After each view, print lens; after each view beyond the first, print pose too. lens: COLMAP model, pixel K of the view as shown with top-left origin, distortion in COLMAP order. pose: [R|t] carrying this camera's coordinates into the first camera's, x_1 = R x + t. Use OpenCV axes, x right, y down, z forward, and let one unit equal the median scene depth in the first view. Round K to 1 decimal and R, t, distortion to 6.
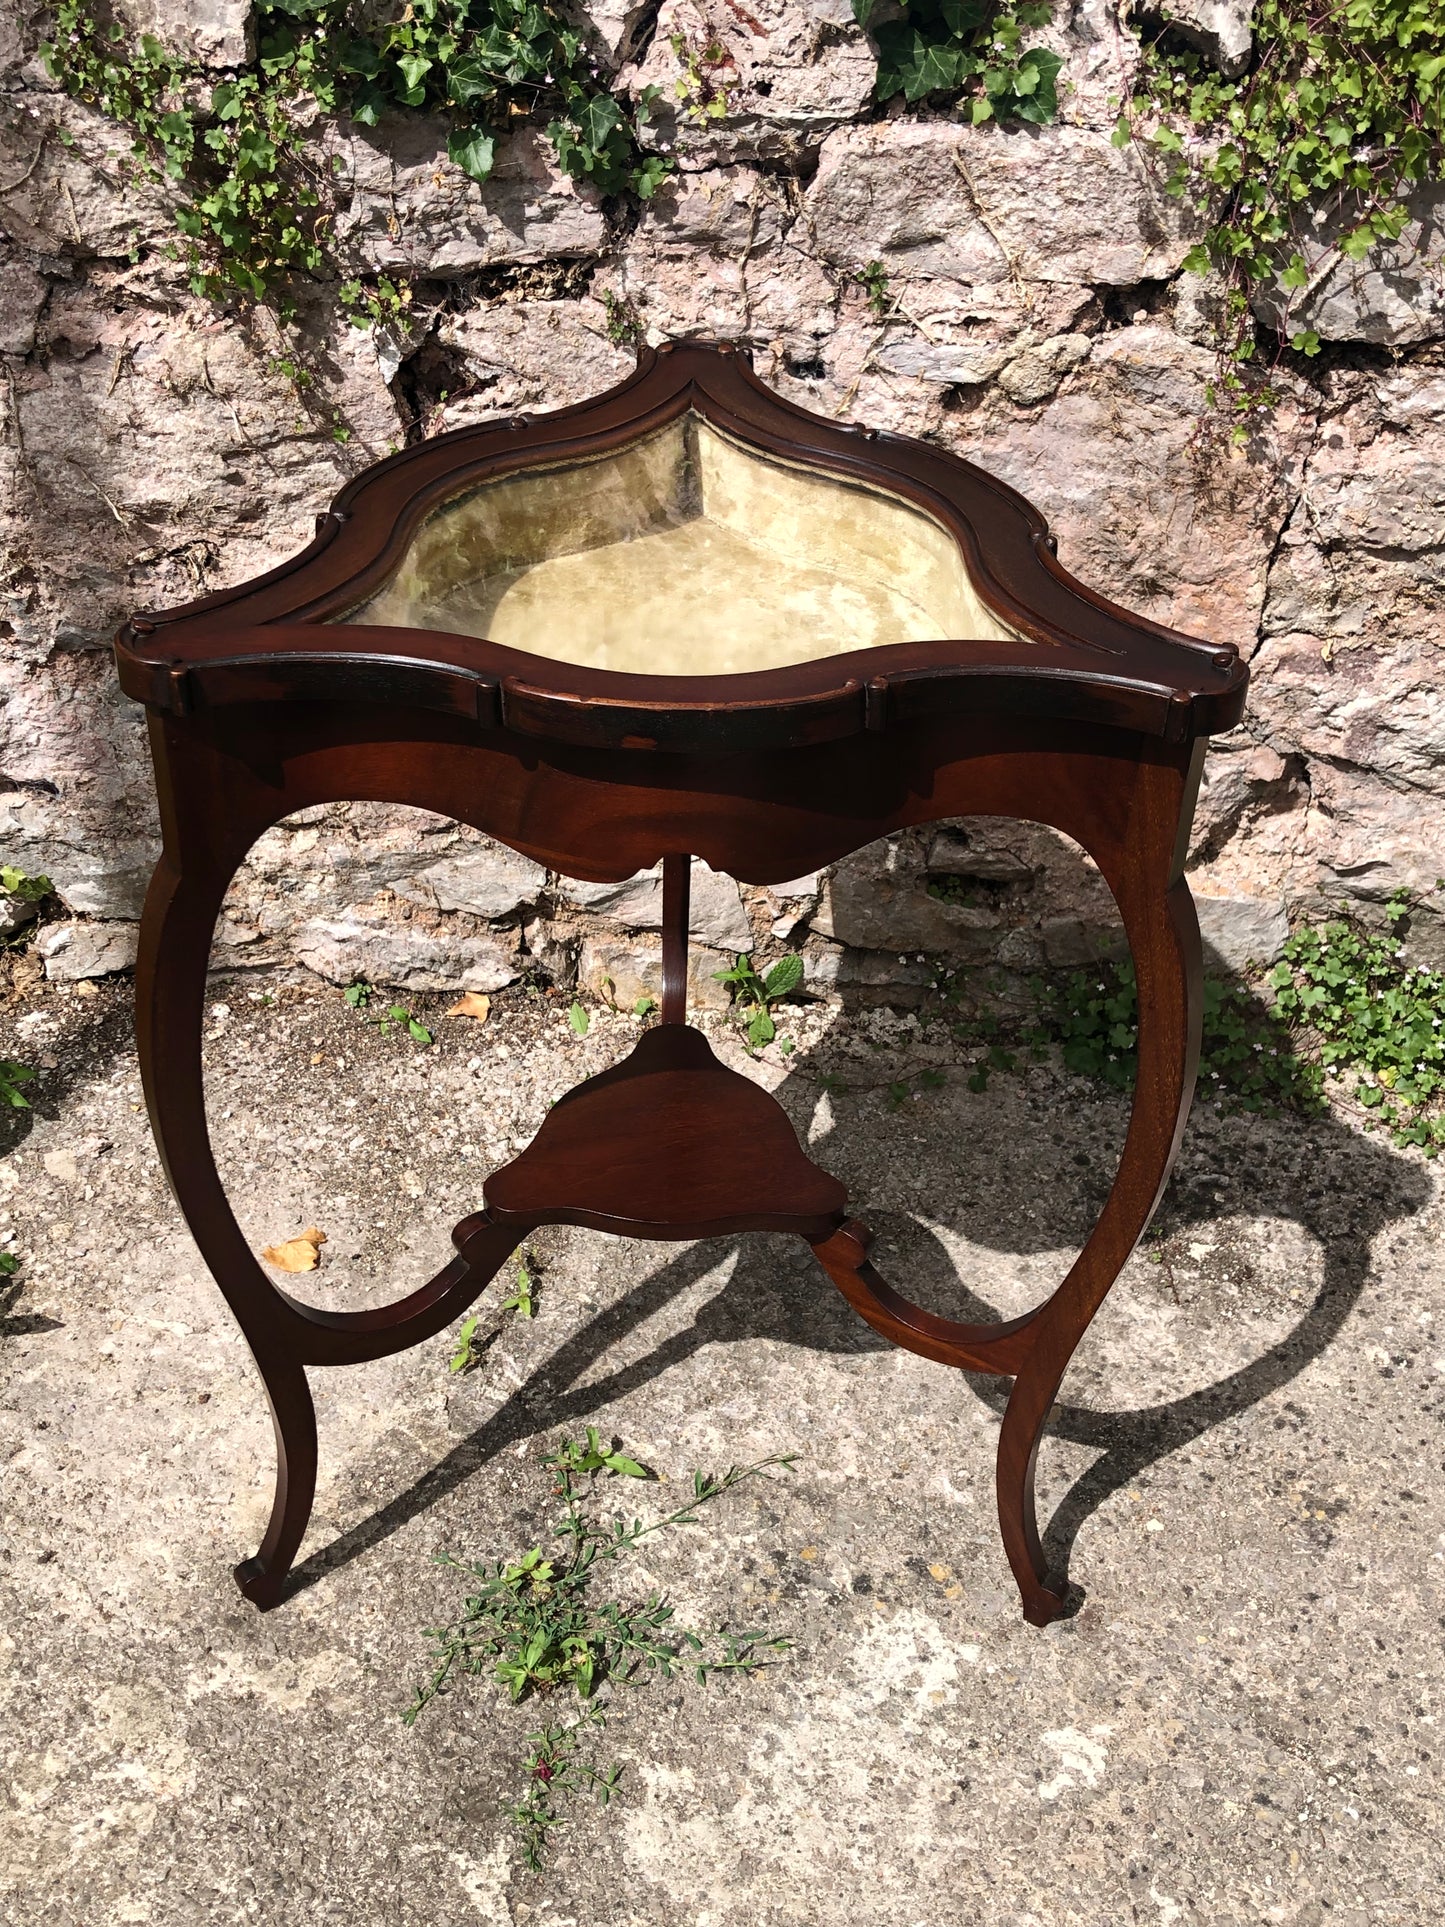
lens RADIAL K [[2132.2, 0, 733.7], [0, 2132.2, 932.5], [0, 0, 1]] dist [0.029852, 0.000000]
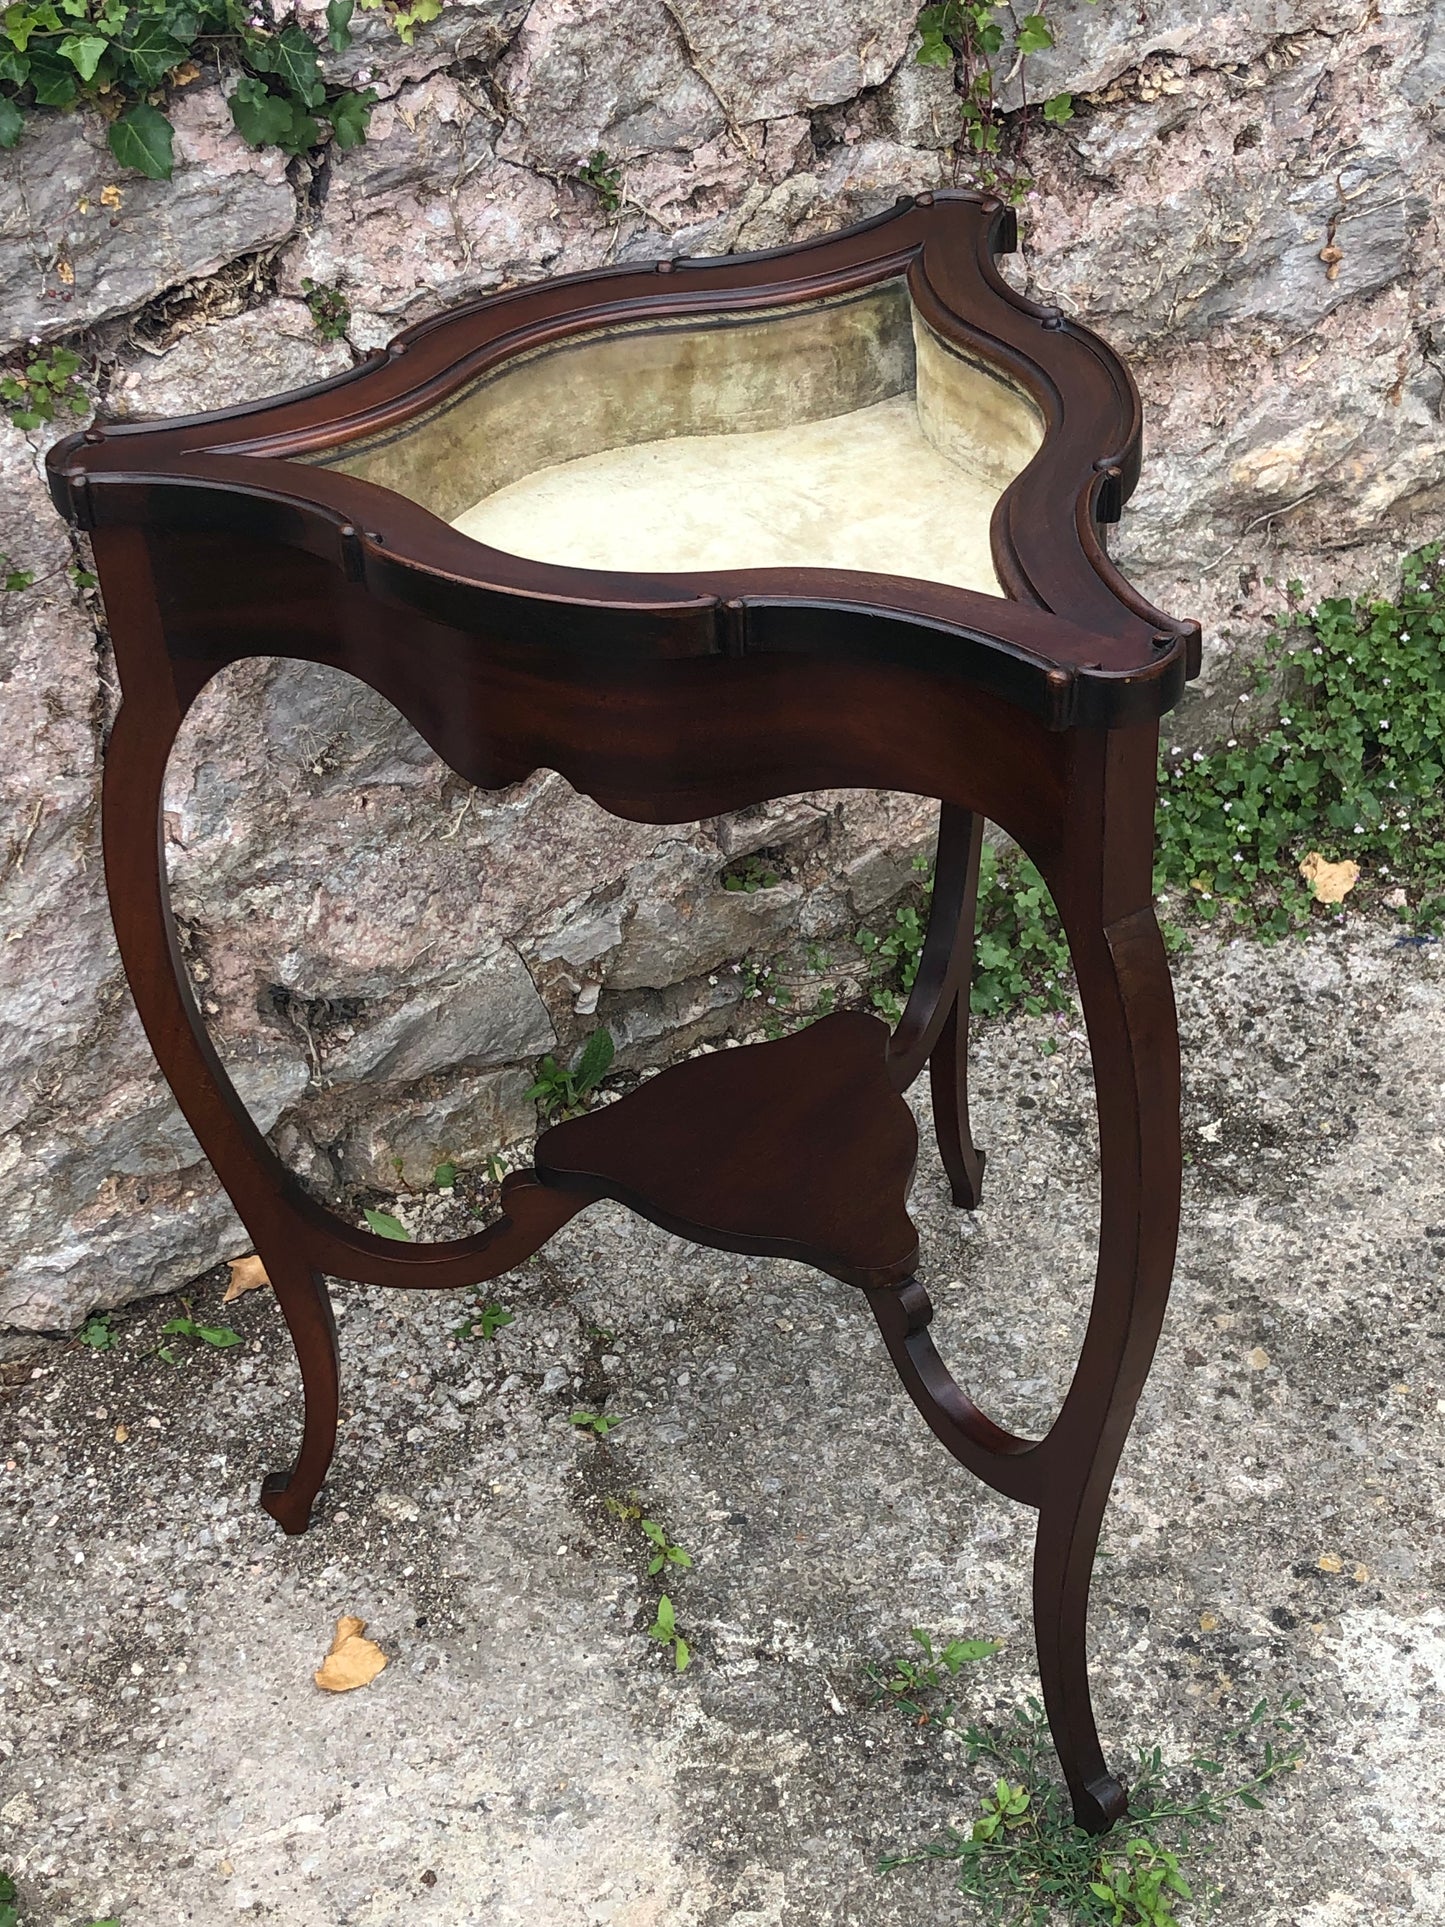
lens RADIAL K [[2701.2, 0, 711.6], [0, 2701.2, 940.4], [0, 0, 1]] dist [0.044928, 0.000000]
pose [[0.798964, -0.390770, 0.457116, -0.467377], [0.388338, 0.915631, 0.103986, -0.131075], [-0.459184, 0.094435, 0.883307, 0.115398]]
